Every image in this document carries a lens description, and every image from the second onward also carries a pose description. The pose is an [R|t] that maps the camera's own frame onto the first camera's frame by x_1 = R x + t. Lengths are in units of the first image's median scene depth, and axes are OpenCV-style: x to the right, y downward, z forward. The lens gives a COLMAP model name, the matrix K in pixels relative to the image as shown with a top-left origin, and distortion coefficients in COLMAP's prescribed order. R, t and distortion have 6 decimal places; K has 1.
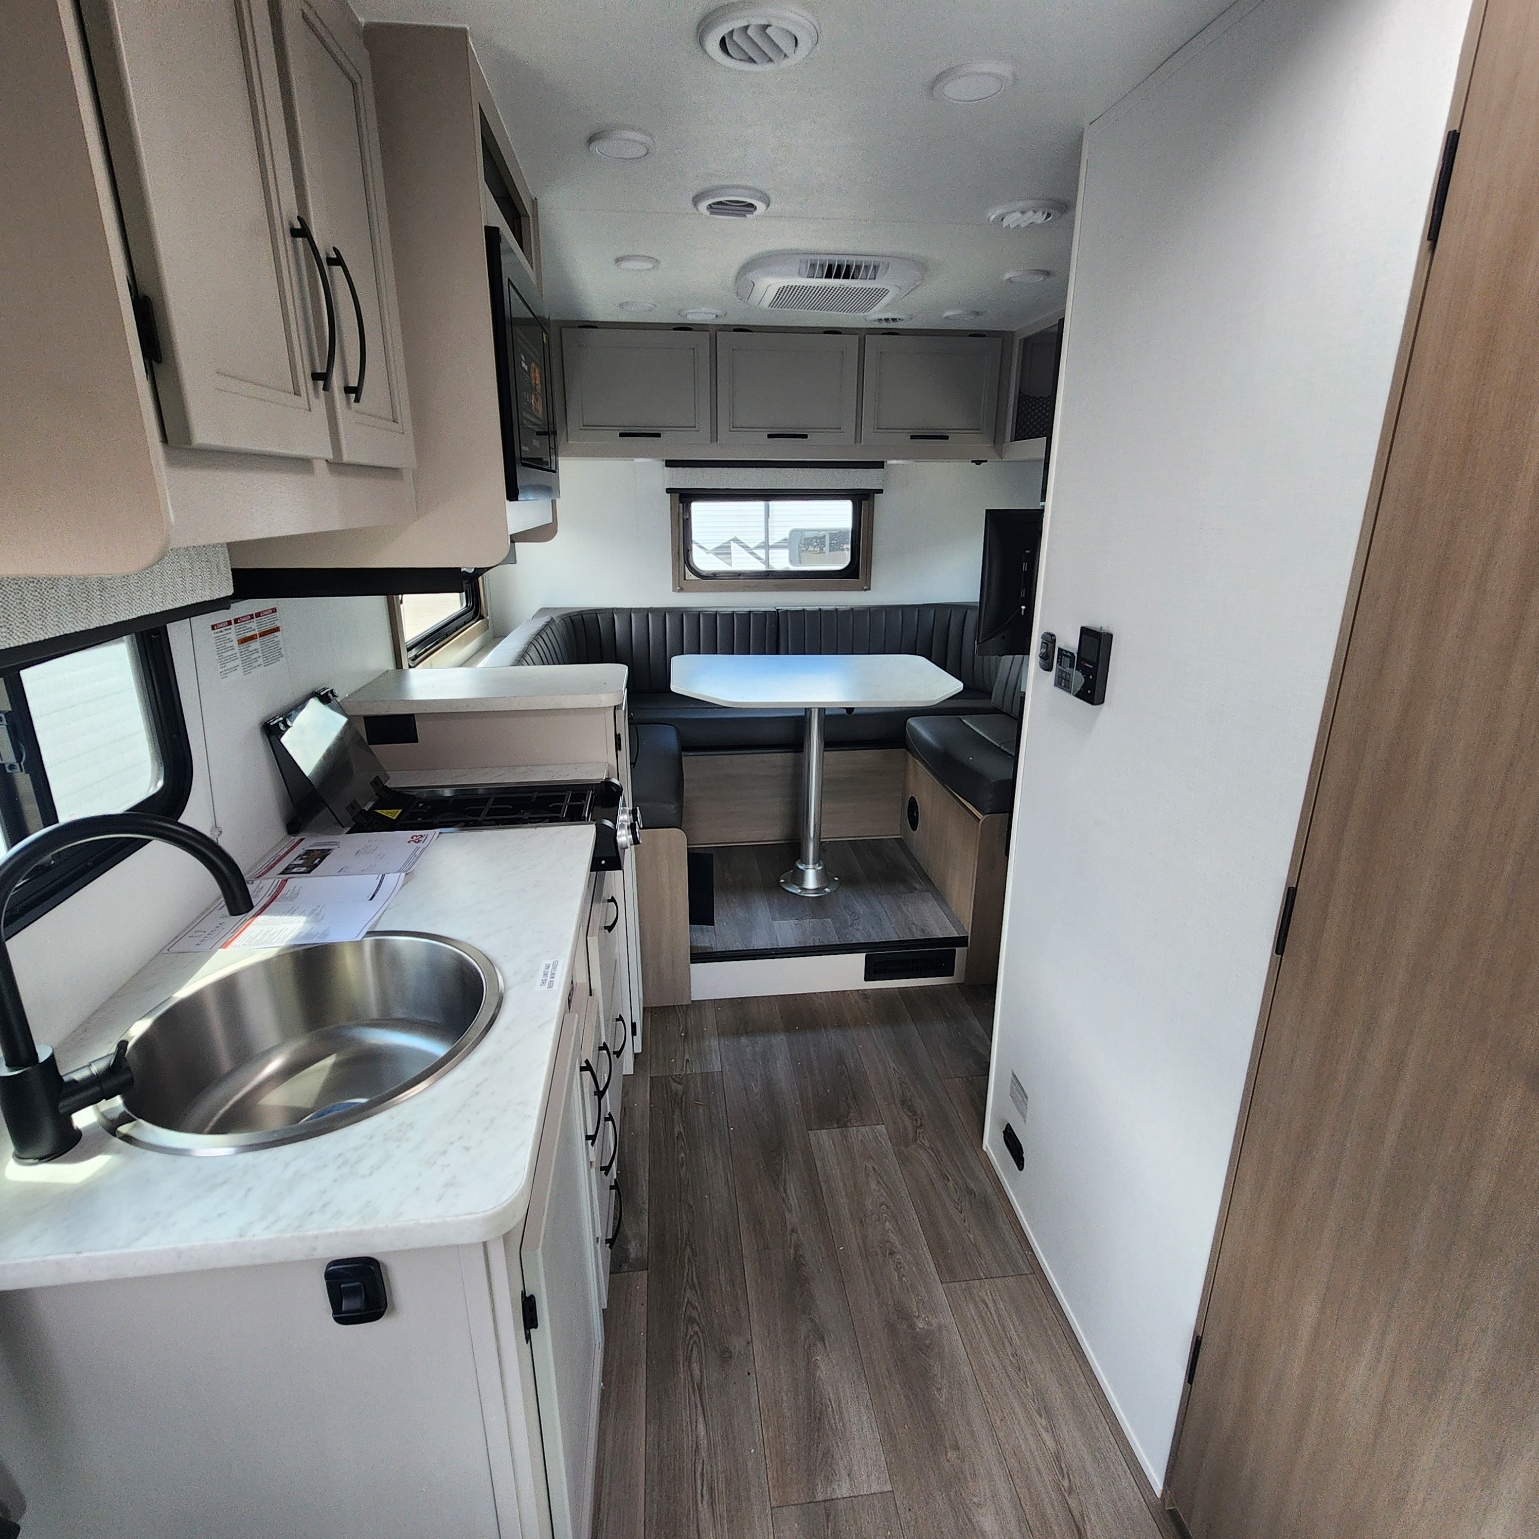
lens RADIAL K [[863.4, 0, 770.0], [0, 863.4, 776.3], [0, 0, 1]] dist [0.017993, -0.002914]
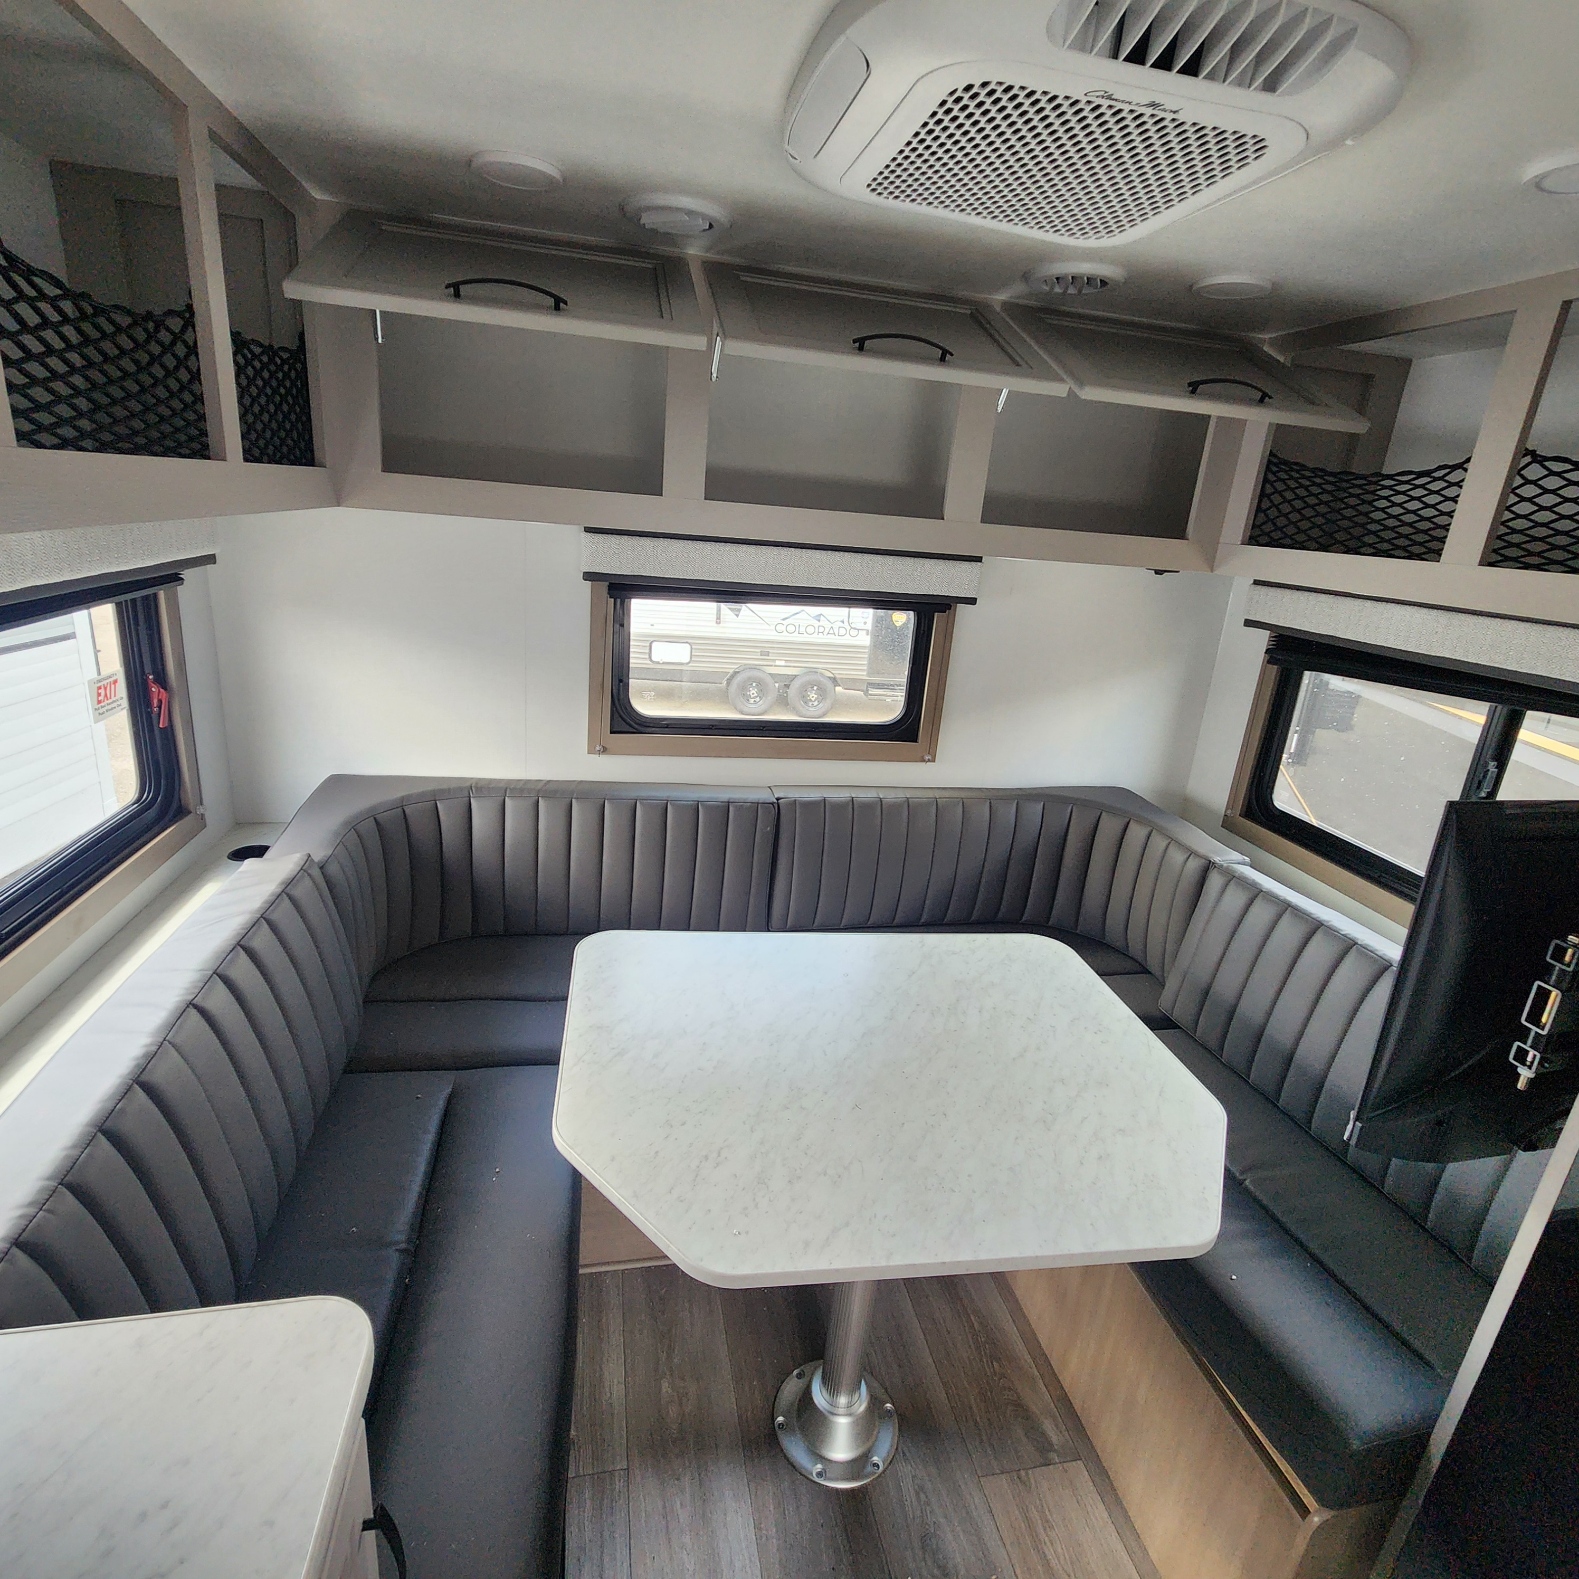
lens RADIAL K [[885.9, 0, 790.3], [0, 885.9, 785.7], [0, 0, 1]] dist [0.017993, -0.002914]
pose [[0.994414, 0.048957, 0.093512, -0.037317], [-0.048569, 0.998799, -0.006427, -0.198877], [-0.093715, 0.001850, 0.995597, 0.432550]]
